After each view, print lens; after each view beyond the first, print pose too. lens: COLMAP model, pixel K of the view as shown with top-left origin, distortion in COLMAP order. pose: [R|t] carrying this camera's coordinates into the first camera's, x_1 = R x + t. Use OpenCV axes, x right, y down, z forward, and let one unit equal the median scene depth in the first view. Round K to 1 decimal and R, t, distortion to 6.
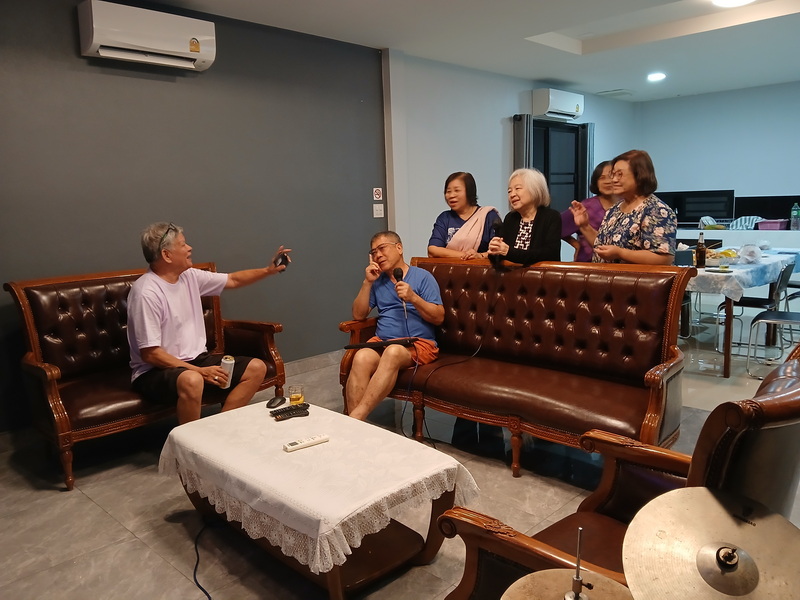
lens RADIAL K [[633.6, 0, 400.0], [0, 633.6, 300.0], [0, 0, 1]] dist [0.110652, -0.225783]
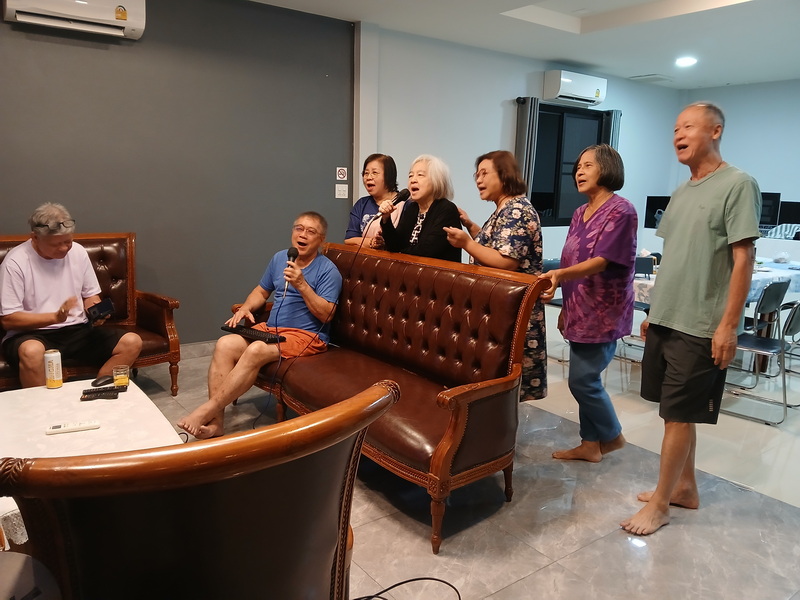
lens RADIAL K [[633.6, 0, 400.0], [0, 633.6, 300.0], [0, 0, 1]] dist [0.110652, -0.225783]
pose [[0.985346, 0.085928, -0.147343, 0.210974], [-0.081477, 0.996025, 0.035997, -0.018761], [0.149851, -0.023464, 0.988430, 0.056993]]
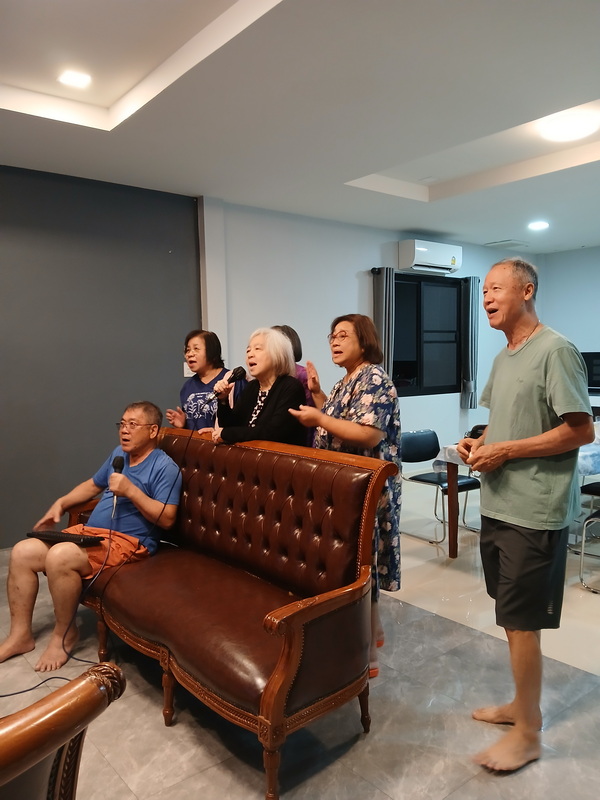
lens RADIAL K [[633.6, 0, 307.0], [0, 633.6, 400.7], [0, 0, 1]] dist [0.110652, -0.225783]
pose [[0.993112, 0.026443, -0.114147, 0.238099], [-0.035132, 0.996580, -0.074798, -0.034456], [0.111779, 0.078293, 0.990644, 0.124049]]
